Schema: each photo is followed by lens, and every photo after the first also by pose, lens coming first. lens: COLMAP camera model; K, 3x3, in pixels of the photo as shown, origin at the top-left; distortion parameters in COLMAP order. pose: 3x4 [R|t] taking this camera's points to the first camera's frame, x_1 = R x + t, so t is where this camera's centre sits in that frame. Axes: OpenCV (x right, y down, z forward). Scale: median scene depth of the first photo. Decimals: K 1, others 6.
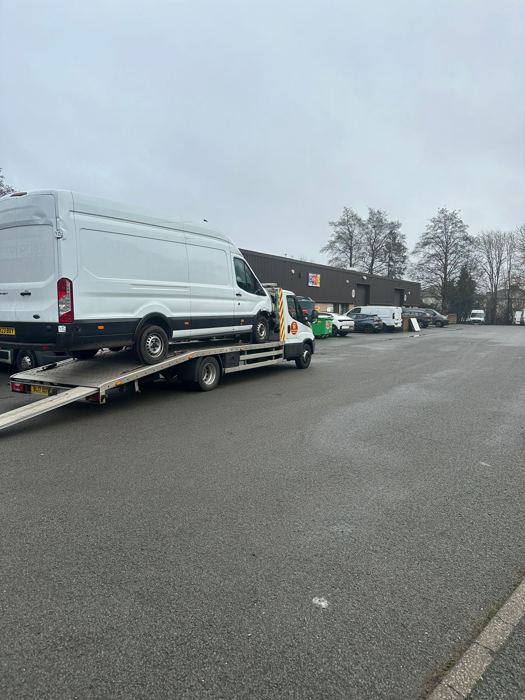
lens RADIAL K [[532.0, 0, 262.5], [0, 532.0, 350.0], [0, 0, 1]] dist [-0.001674, -0.000733]
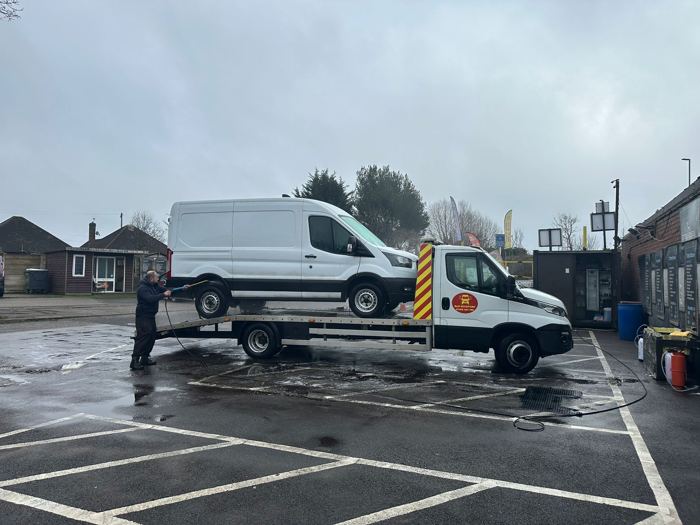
lens RADIAL K [[532.0, 0, 350.0], [0, 532.0, 262.5], [0, 0, 1]] dist [-0.001674, -0.000733]
pose [[0.170797, 0.017477, -0.985151, 0.836840], [-0.074127, 0.997237, 0.004840, -0.103089], [0.982514, 0.072199, 0.171621, 0.918677]]
